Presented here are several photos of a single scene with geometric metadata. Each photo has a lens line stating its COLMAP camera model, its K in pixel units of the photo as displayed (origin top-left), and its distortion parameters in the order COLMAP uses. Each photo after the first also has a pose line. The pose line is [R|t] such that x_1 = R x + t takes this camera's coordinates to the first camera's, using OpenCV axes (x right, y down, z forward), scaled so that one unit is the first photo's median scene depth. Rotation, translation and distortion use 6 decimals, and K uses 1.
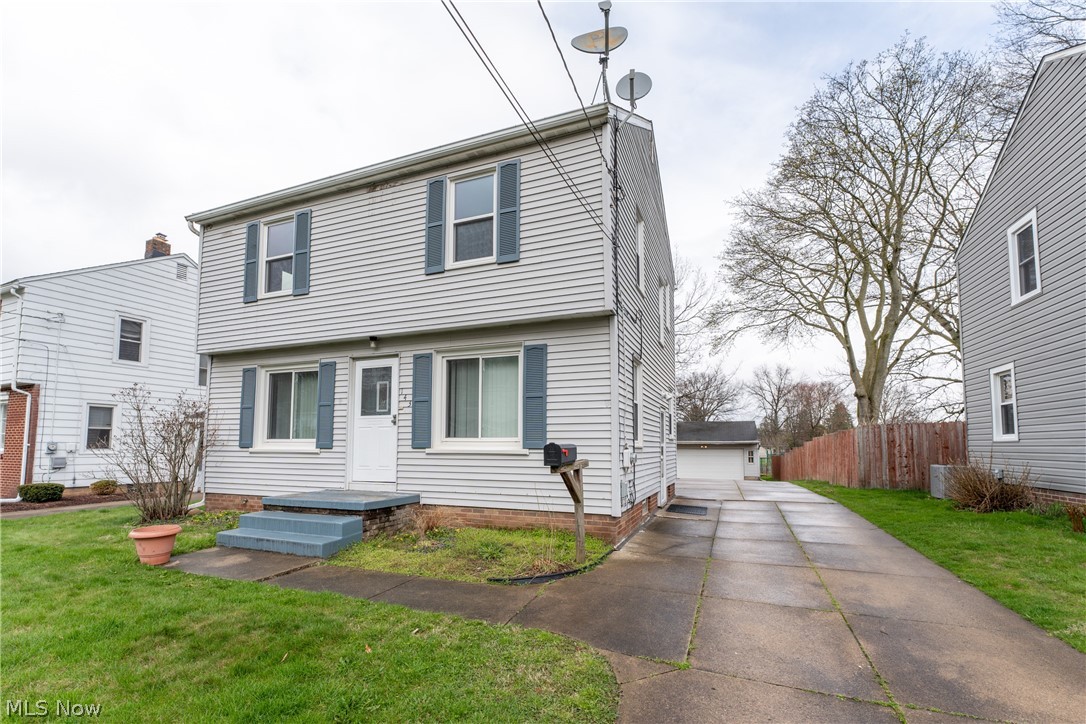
lens RADIAL K [[484.5, 0, 526.2], [0, 484.5, 414.4], [0, 0, 1]] dist [0.000839, -0.000246]
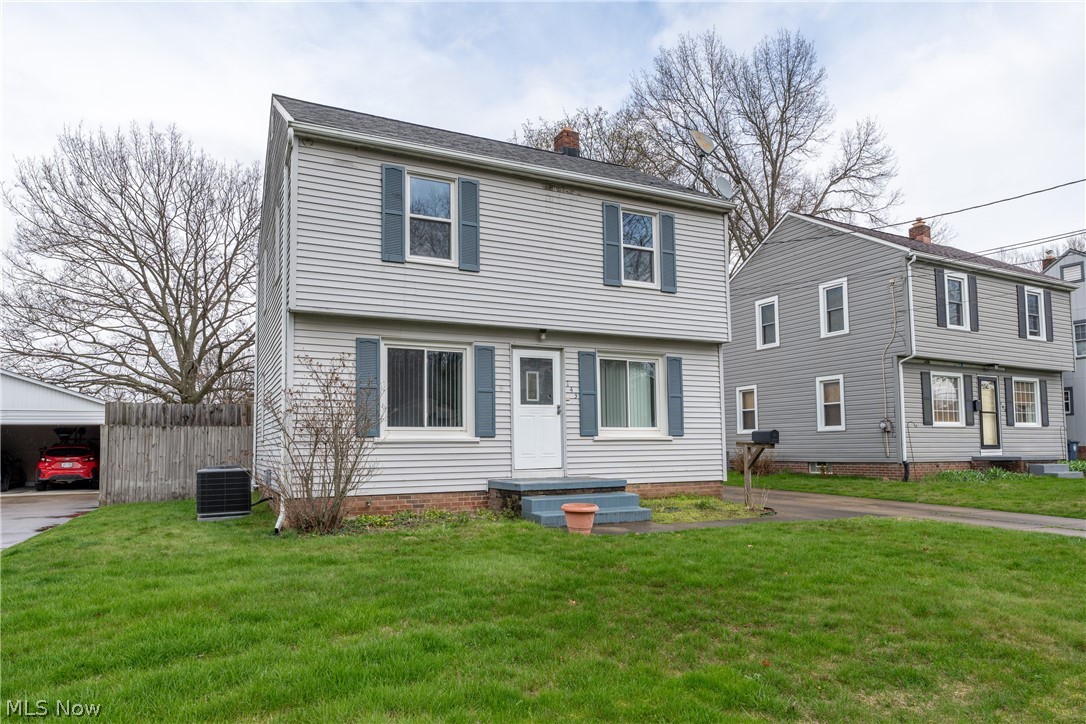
lens RADIAL K [[672.4, 0, 549.2], [0, 672.4, 402.3], [0, 0, 1]] dist [0.003208, -0.001110]
pose [[0.664695, 0.038224, 0.746137, -1.266895], [-0.036409, 0.999161, -0.018751, 0.021361], [-0.746227, -0.014703, 0.665529, 0.028003]]
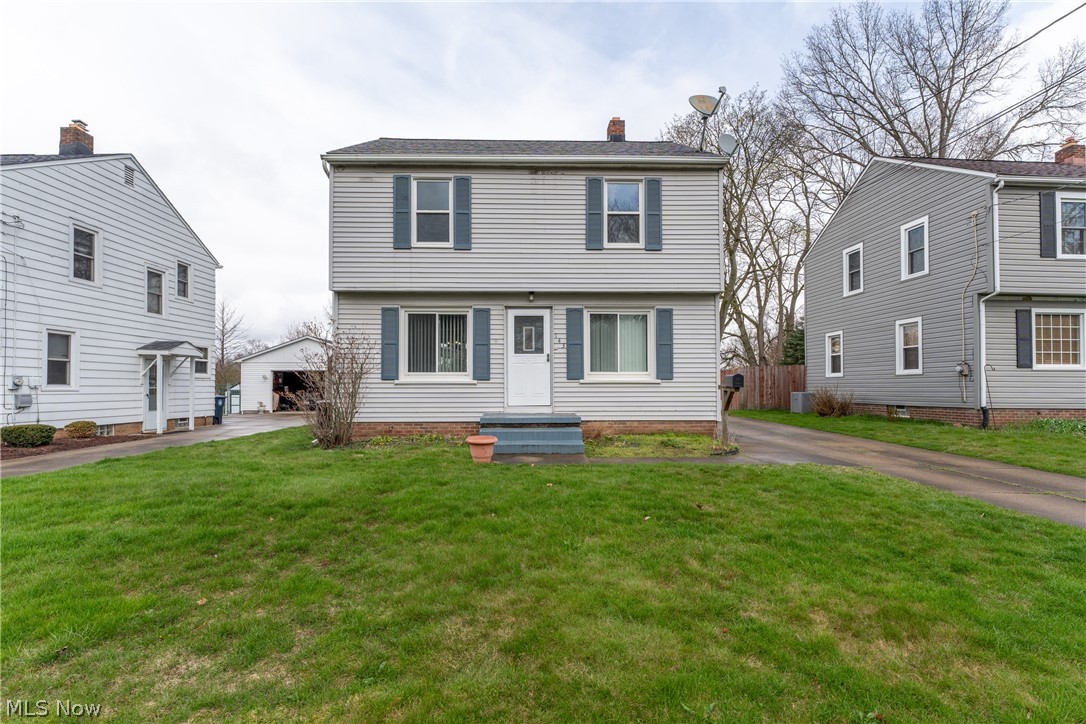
lens RADIAL K [[494.7, 0, 538.0], [0, 494.7, 380.8], [0, 0, 1]] dist [0.002012, 0.000153]
pose [[0.914341, 0.000397, 0.404944, -0.757450], [-0.022009, 0.998570, 0.048718, 0.008321], [-0.404346, -0.053458, 0.913043, -0.180316]]
